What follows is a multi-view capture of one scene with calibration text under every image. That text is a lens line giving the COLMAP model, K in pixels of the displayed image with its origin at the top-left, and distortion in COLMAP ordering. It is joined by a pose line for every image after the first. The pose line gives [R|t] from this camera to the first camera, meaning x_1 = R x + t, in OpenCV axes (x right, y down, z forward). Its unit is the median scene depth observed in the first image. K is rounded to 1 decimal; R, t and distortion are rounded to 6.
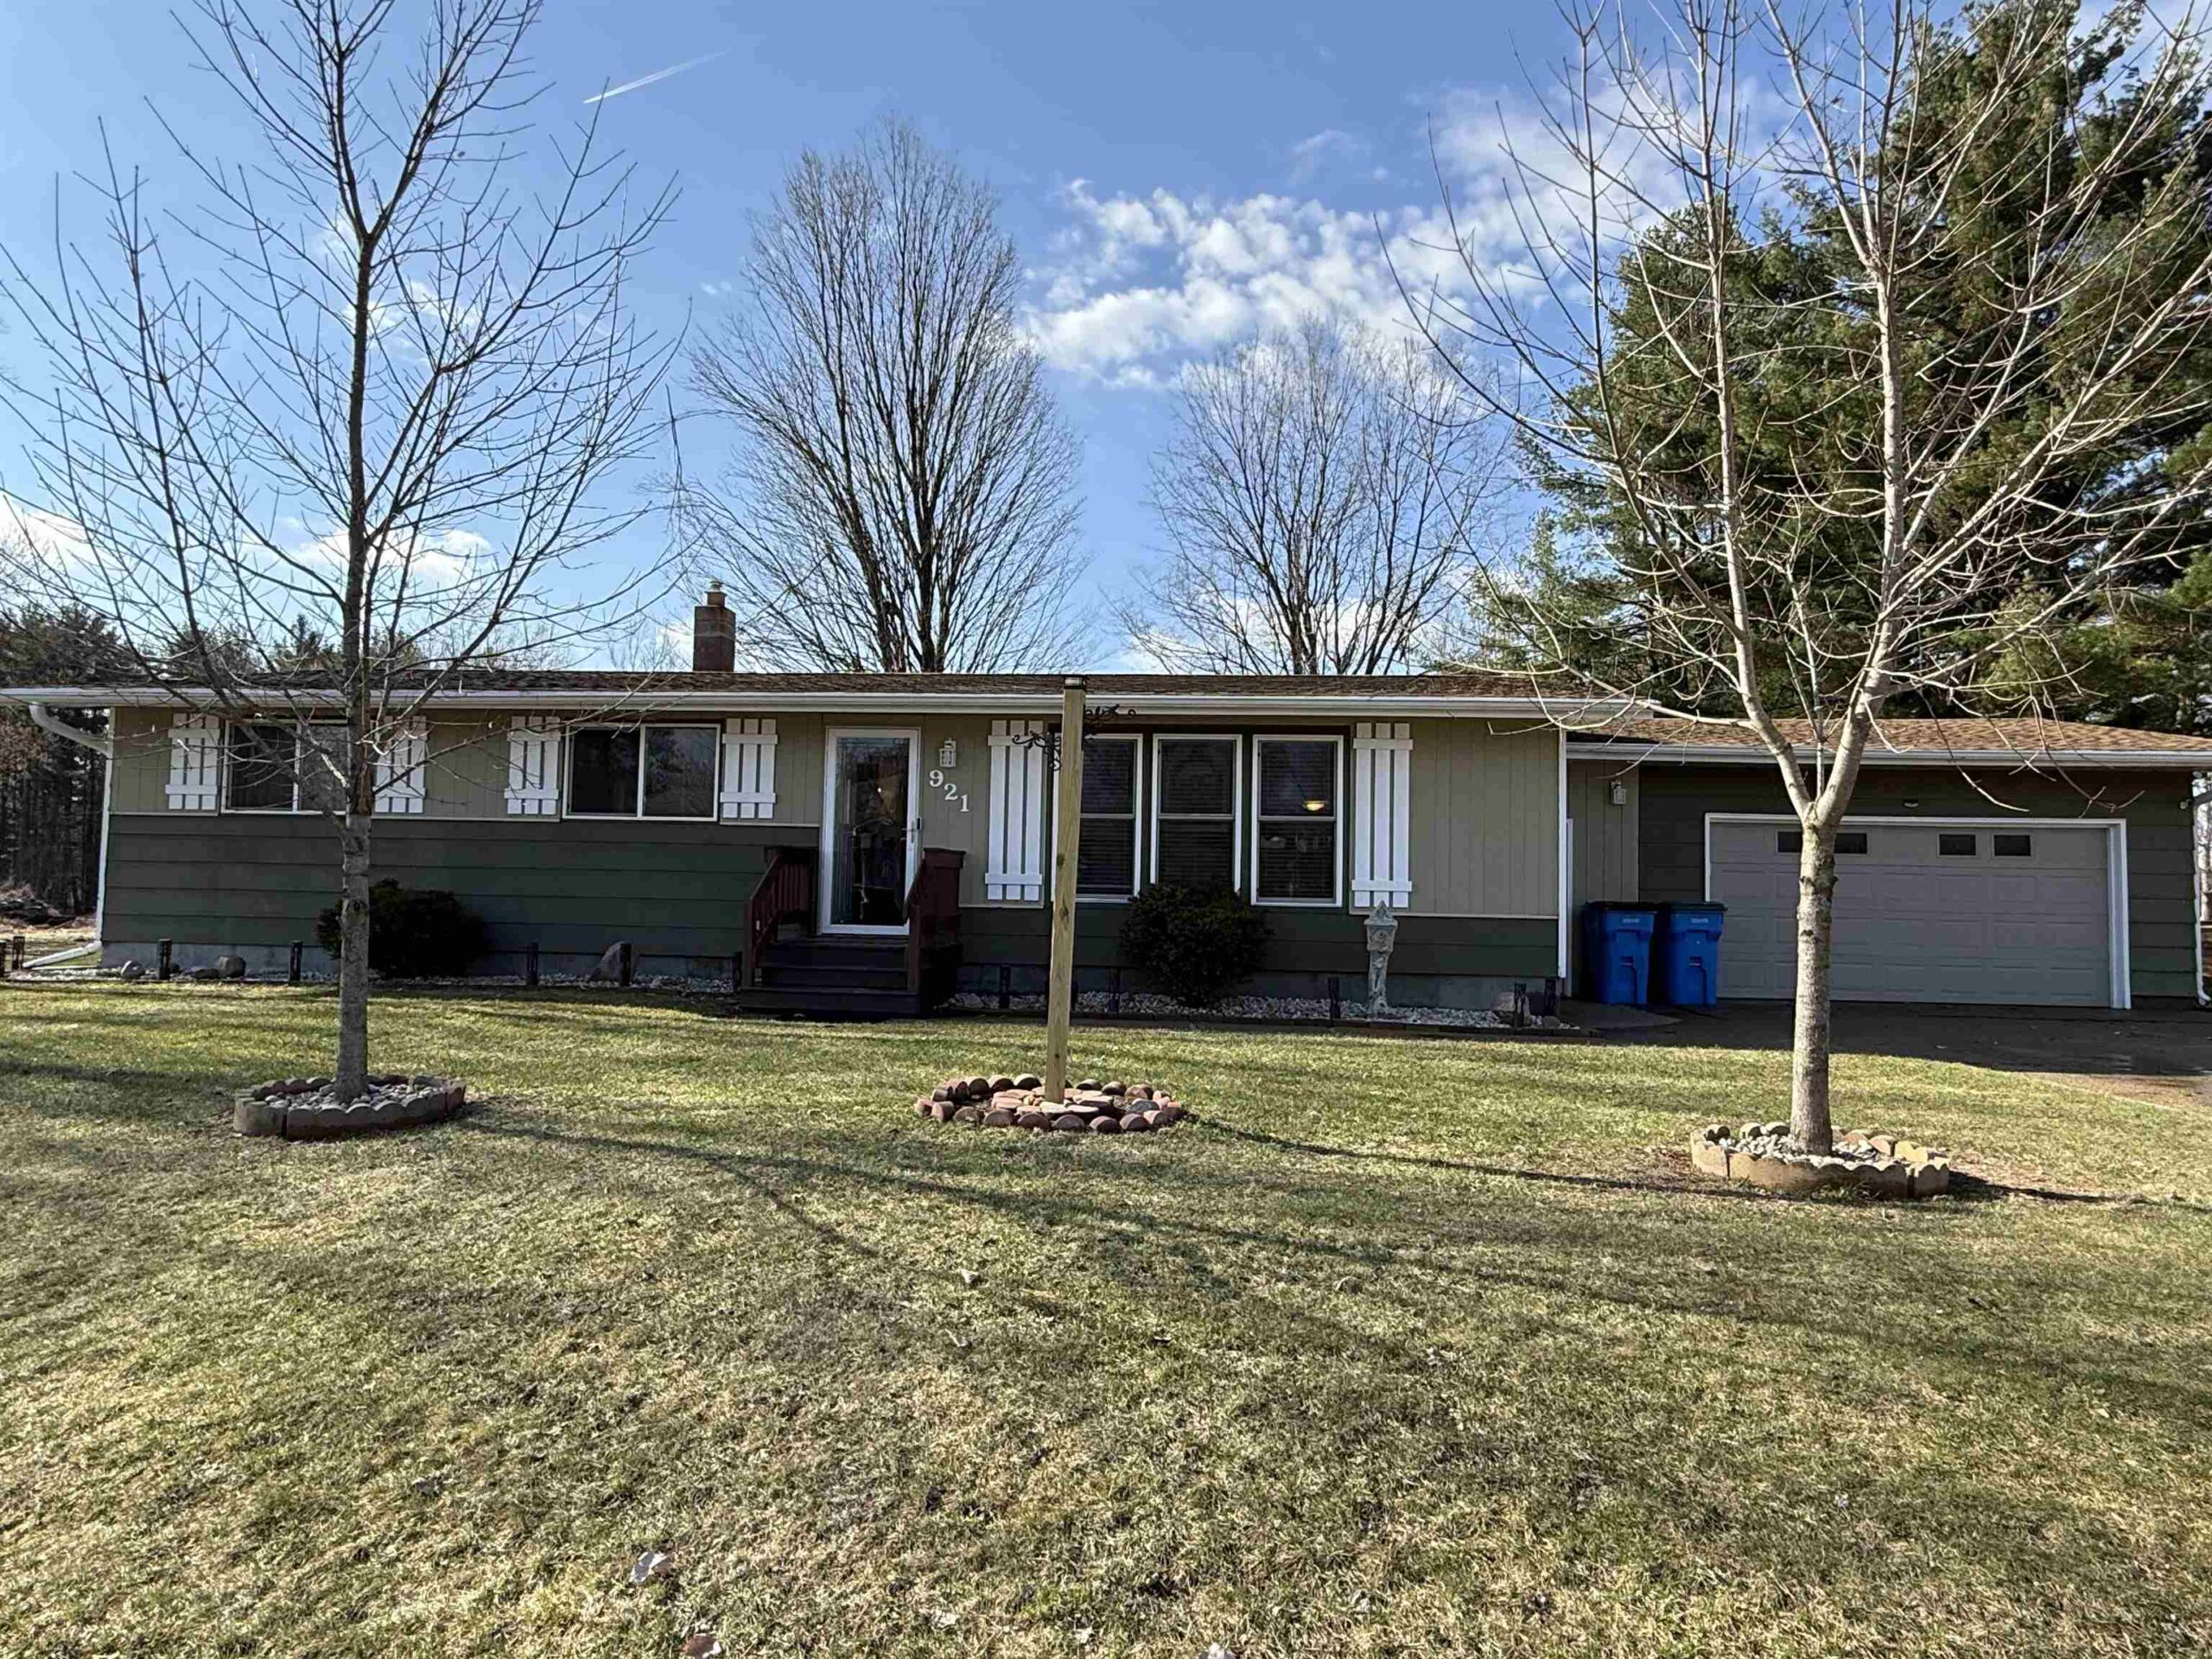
lens RADIAL K [[1282.5, 0, 1118.8], [0, 1282.5, 874.5], [0, 0, 1]] dist [-0.000920, 0.000815]
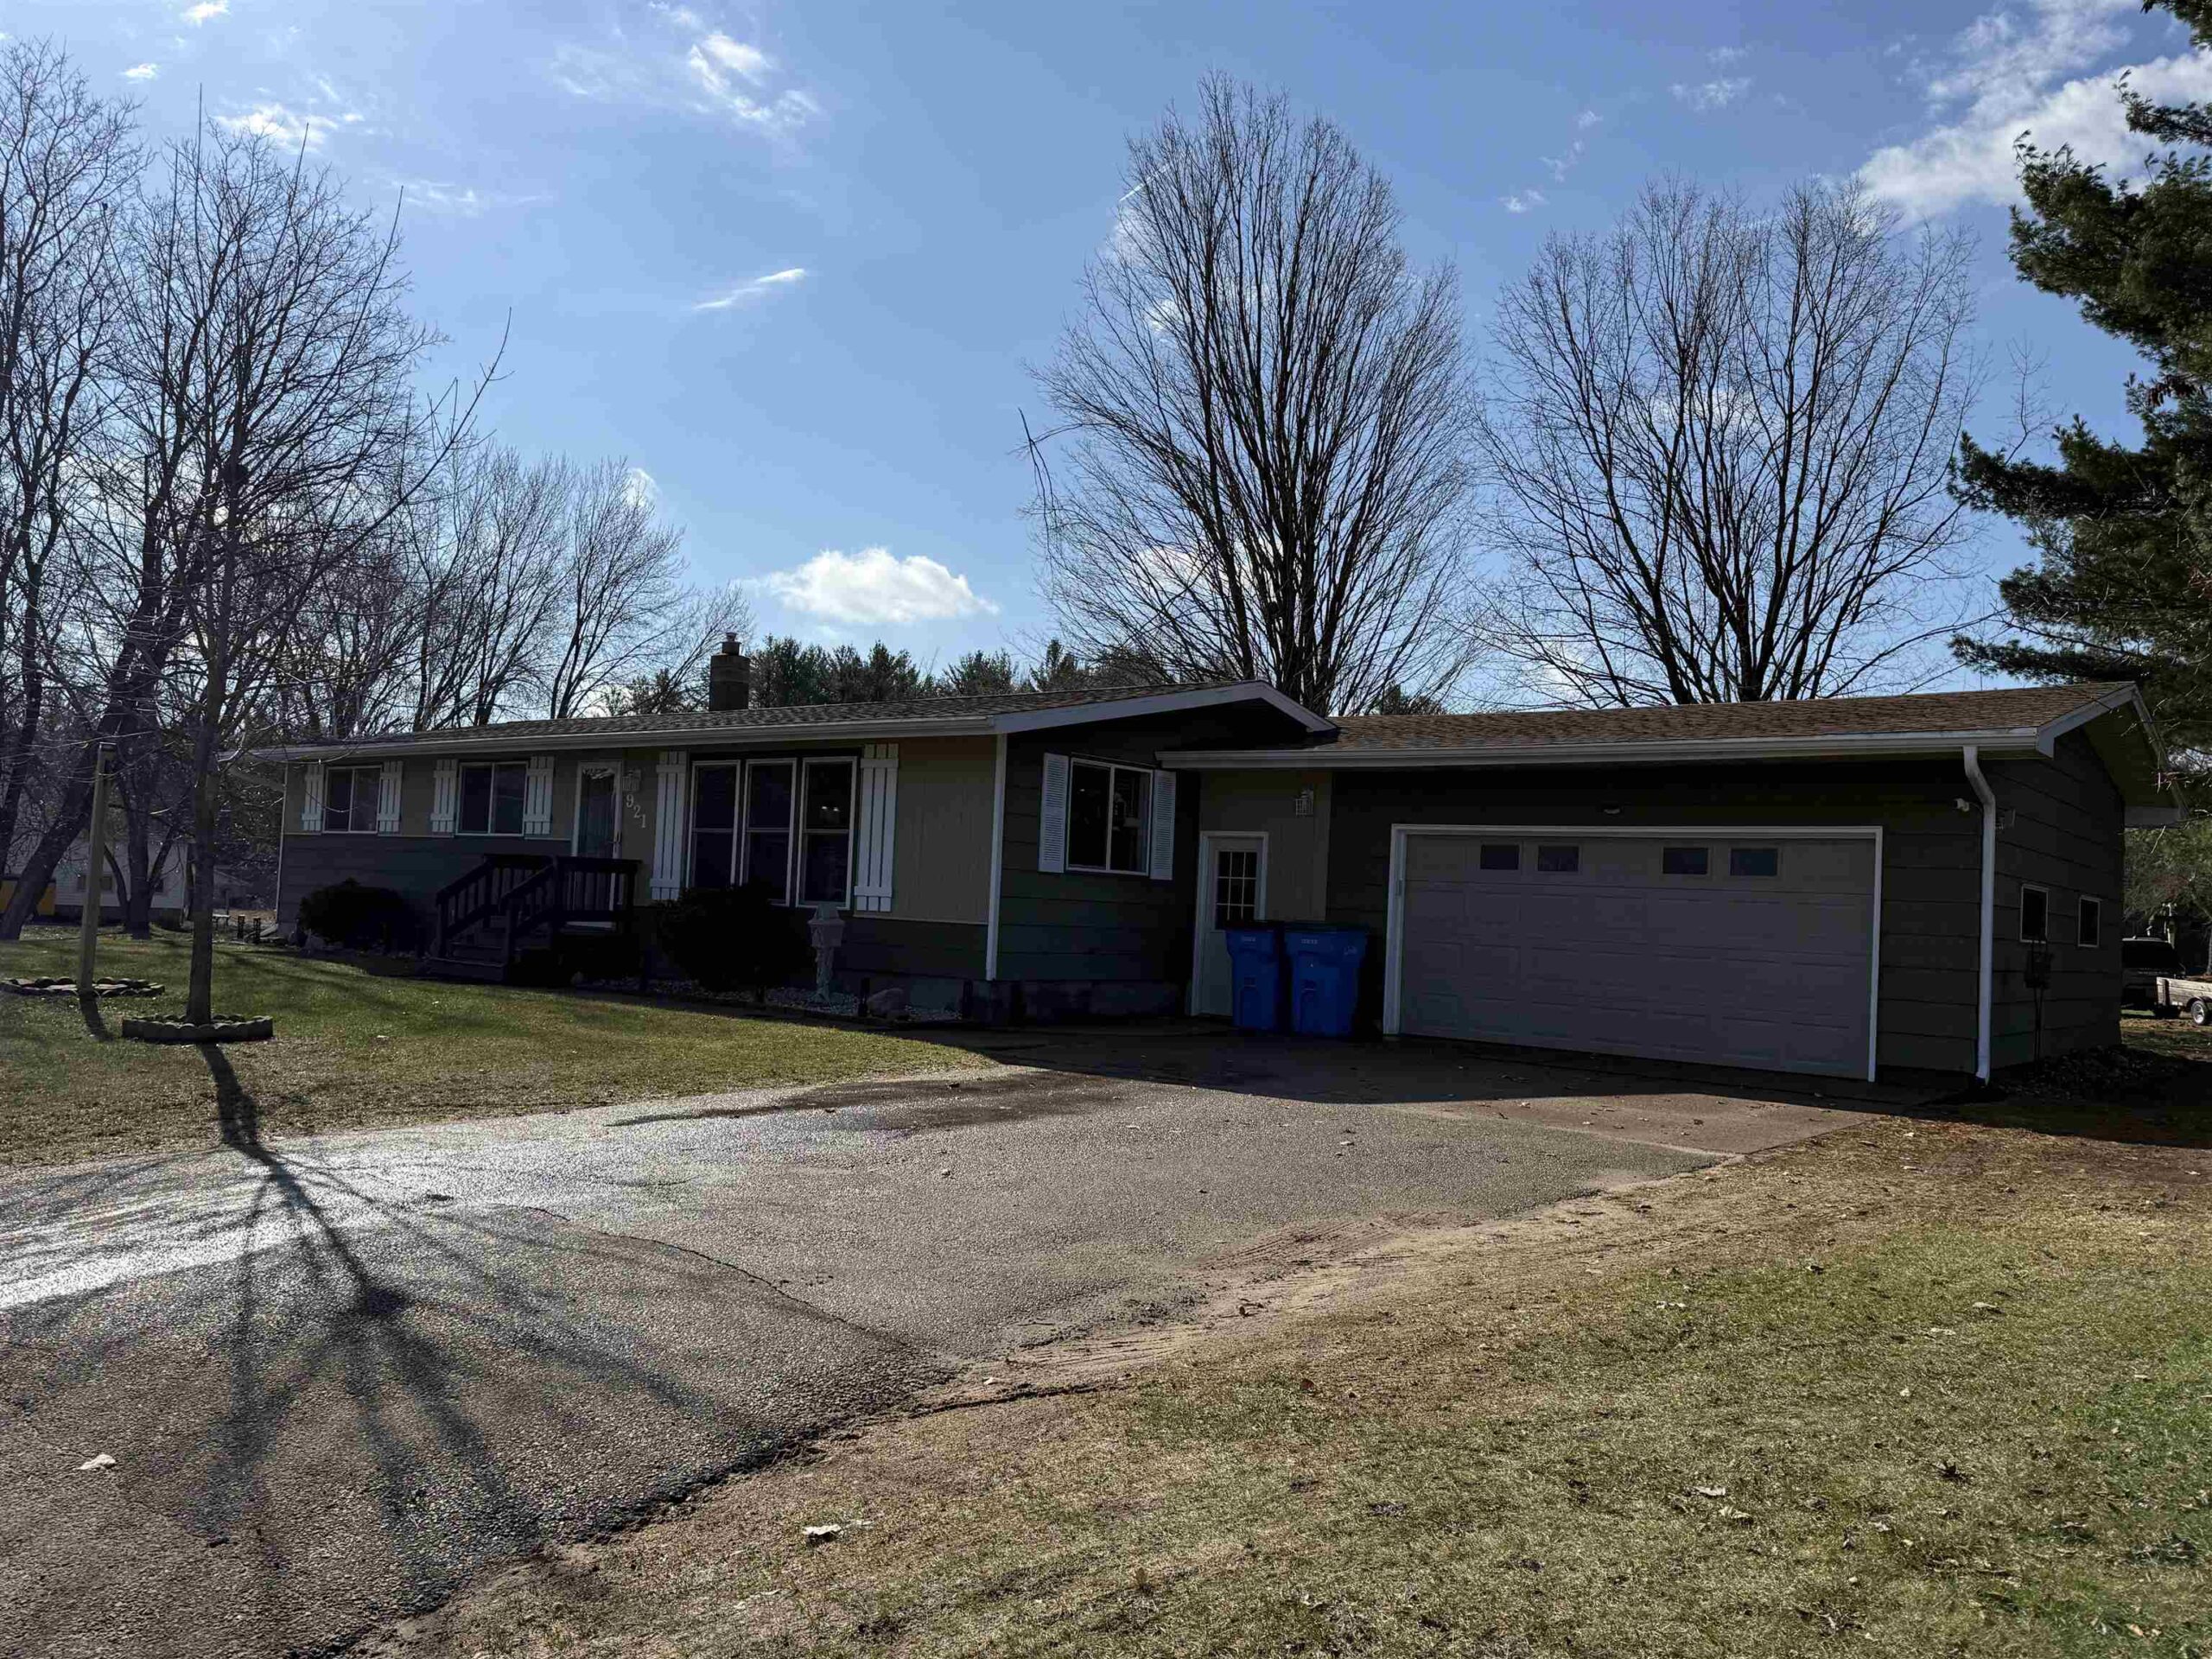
lens RADIAL K [[1689.5, 0, 1101.1], [0, 1689.5, 838.3], [0, 0, 1]] dist [0.046242, -0.057659]
pose [[0.820817, -0.004699, -0.571172, 0.984212], [-0.024768, 0.998733, -0.043810, 0.018299], [0.570654, 0.050107, 0.819661, -0.067069]]
